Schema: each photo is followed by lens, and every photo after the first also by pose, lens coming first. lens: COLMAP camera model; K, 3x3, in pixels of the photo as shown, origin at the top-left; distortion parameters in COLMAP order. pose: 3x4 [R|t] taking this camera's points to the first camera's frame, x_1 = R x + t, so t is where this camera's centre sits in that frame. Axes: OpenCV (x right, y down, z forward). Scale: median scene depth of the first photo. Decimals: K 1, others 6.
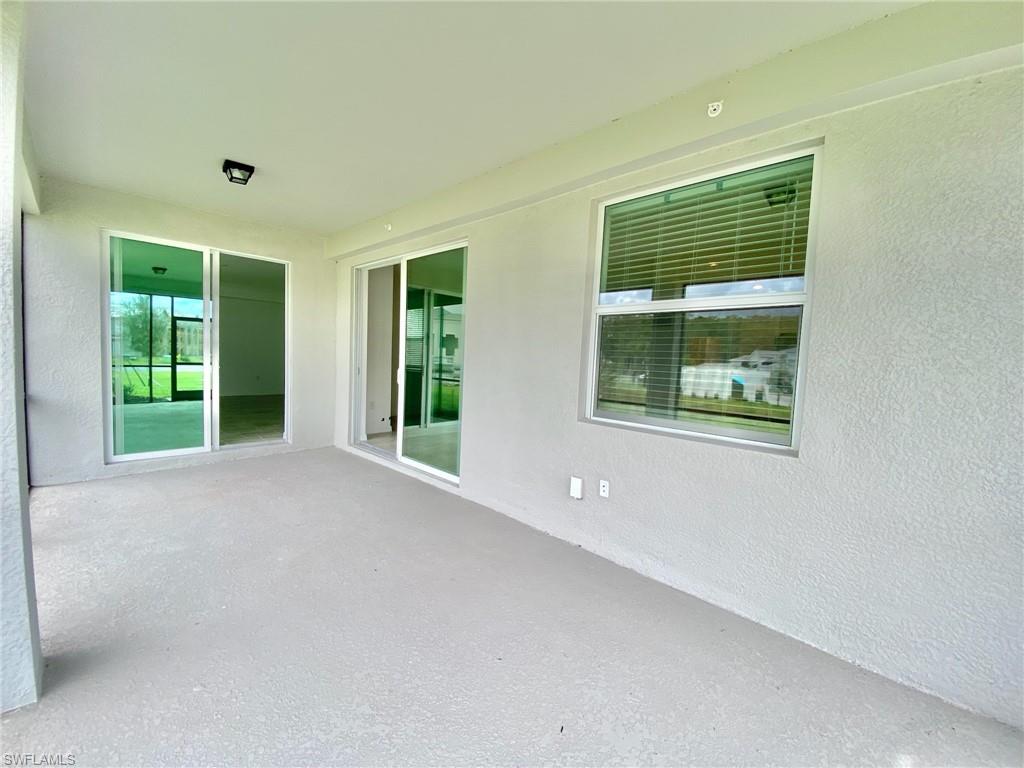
lens RADIAL K [[418.0, 0, 512.0], [0, 418.0, 384.0], [0, 0, 1]] dist [0.026842, -0.020959]
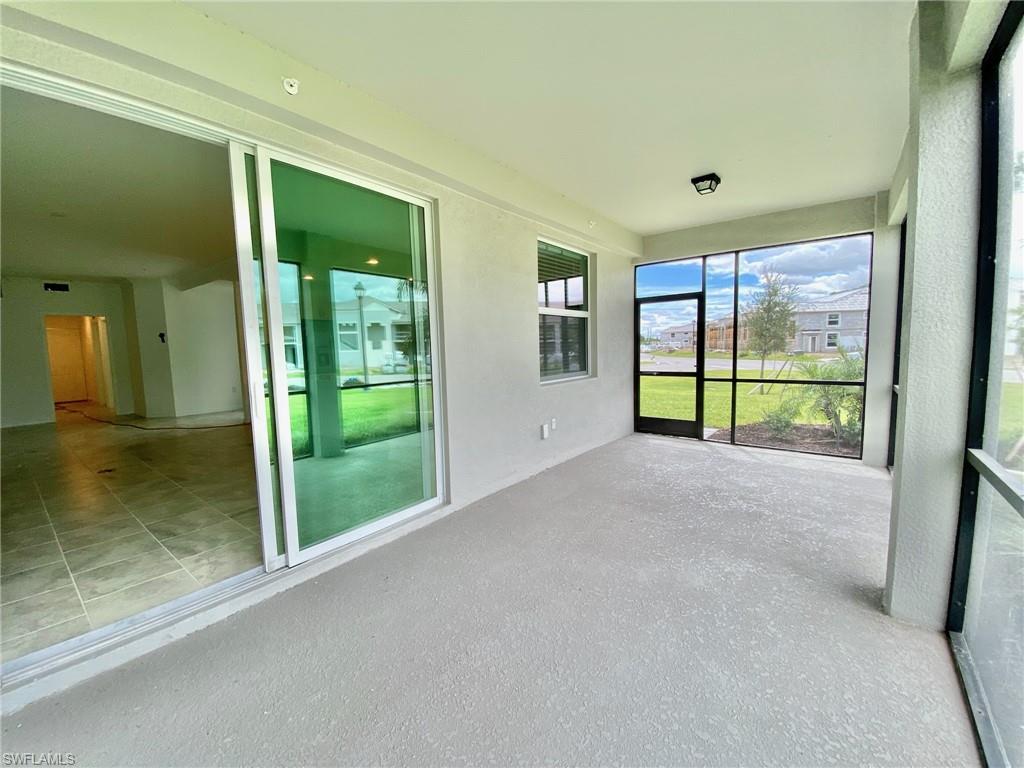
lens RADIAL K [[418.0, 0, 512.0], [0, 418.0, 384.0], [0, 0, 1]] dist [0.026842, -0.020959]
pose [[-0.121706, -0.132052, 0.983743, -0.918419], [0.076514, 0.986913, 0.141944, -0.098818], [-0.989613, 0.092545, -0.110009, 0.926671]]
